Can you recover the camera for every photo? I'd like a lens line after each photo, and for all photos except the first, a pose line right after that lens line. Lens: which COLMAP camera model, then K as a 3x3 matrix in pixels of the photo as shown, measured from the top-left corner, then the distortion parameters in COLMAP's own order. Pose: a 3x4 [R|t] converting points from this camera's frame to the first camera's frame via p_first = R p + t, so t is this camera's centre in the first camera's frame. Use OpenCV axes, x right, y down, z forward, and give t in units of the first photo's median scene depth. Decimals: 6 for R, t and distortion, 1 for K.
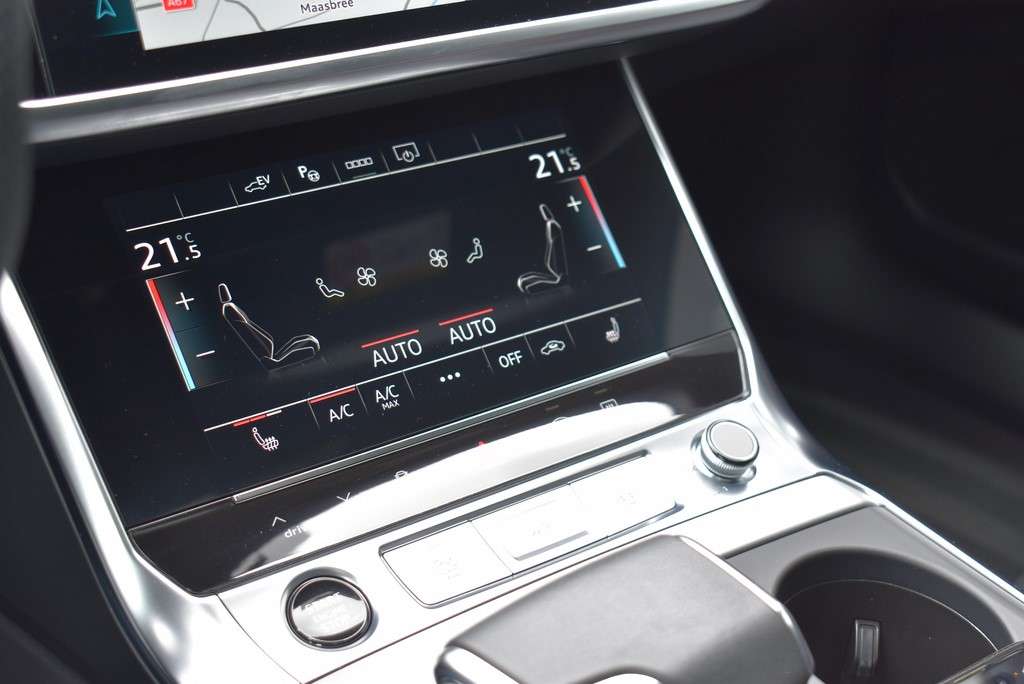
lens RADIAL K [[1544.8, 0, 512.8], [0, 1544.8, 341.2], [0, 0, 1]] dist [-0.028617, 0.000000]
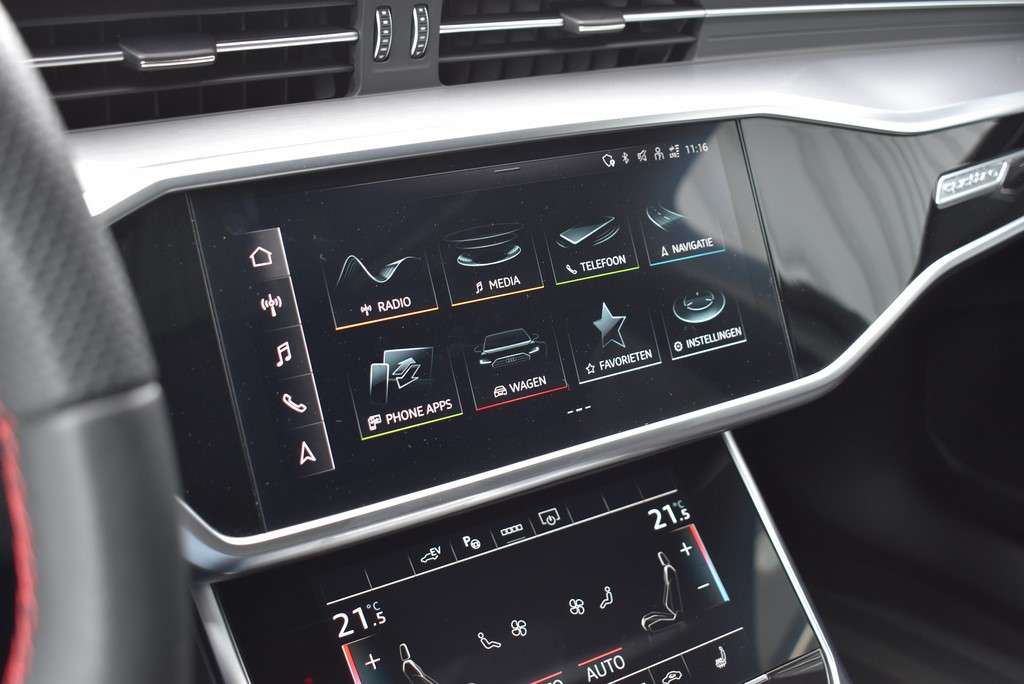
lens RADIAL K [[1129.3, 0, 503.0], [0, 1129.3, 342.6], [0, 0, 1]] dist [-0.072656, 0.000000]
pose [[0.993610, -0.025961, -0.109841, -0.002642], [0.011632, 0.991560, -0.129128, -0.148806], [0.112266, 0.127026, 0.985526, 0.082760]]
